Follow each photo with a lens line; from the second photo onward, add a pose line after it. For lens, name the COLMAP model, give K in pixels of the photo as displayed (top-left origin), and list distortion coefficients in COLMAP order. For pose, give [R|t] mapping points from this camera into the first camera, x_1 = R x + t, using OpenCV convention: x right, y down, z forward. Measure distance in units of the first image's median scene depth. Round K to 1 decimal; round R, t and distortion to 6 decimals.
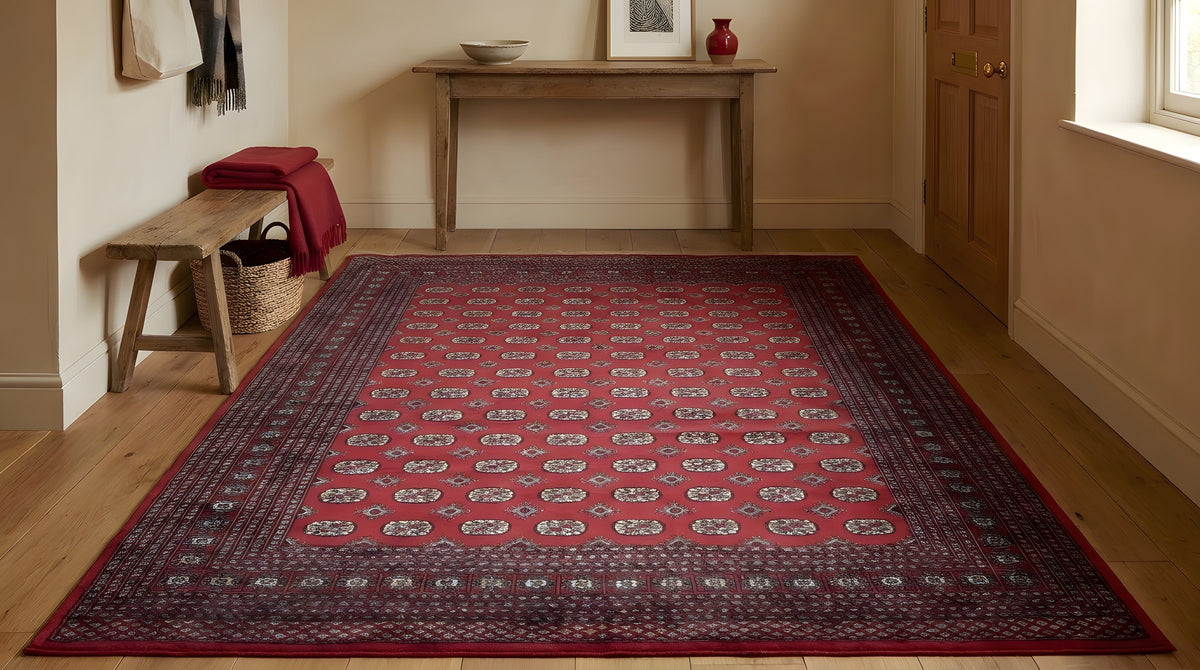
lens RADIAL K [[949.2, 0, 599.1], [0, 949.2, 334.6], [0, 0, 1]] dist [-0.005947, 0.035764]
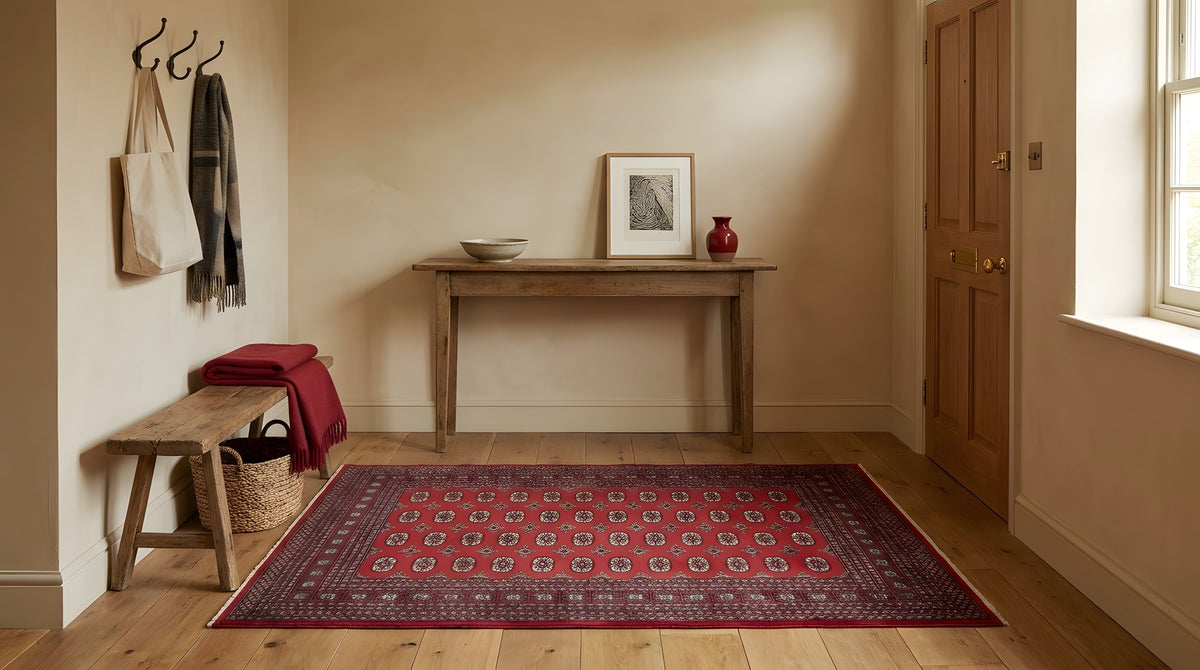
lens RADIAL K [[949.2, 0, 599.6], [0, 949.2, 335.2], [0, 0, 1]] dist [-0.005947, 0.035764]
pose [[0.999999, -0.000969, -0.000787, 0.001358], [0.000971, 0.999998, 0.001608, -0.208948], [0.000785, -0.001609, 0.999998, 0.000634]]
